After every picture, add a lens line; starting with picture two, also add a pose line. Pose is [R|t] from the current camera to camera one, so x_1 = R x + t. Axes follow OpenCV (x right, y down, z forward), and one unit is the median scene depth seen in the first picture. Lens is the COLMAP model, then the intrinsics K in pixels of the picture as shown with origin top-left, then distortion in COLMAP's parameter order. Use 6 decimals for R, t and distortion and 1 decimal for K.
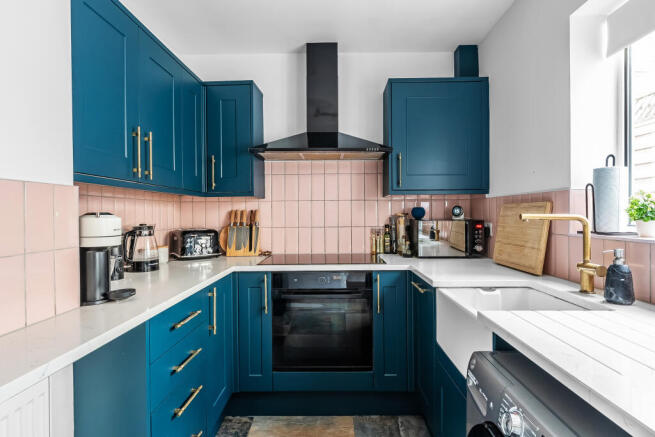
lens RADIAL K [[362.4, 0, 327.5], [0, 362.4, 218.5], [0, 0, 1]] dist [-0.003443, -0.000327]
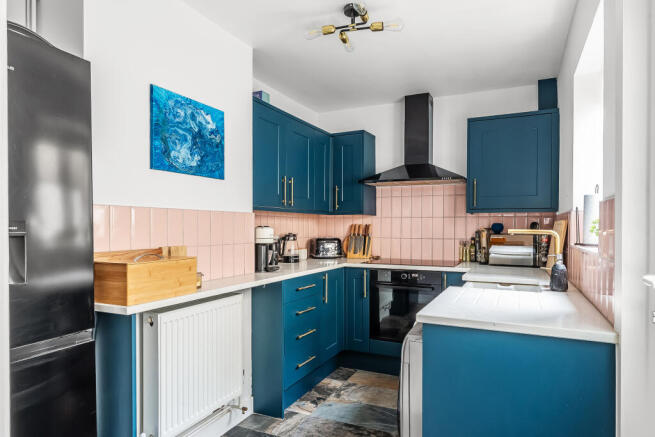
lens RADIAL K [[387.4, 0, 330.2], [0, 387.4, 237.9], [0, 0, 1]] dist [-0.002508, -0.000173]
pose [[0.910368, 0.021608, -0.413236, 0.290581], [-0.015599, 0.999718, 0.017909, 0.003177], [0.413506, -0.009857, 0.910448, -0.390557]]
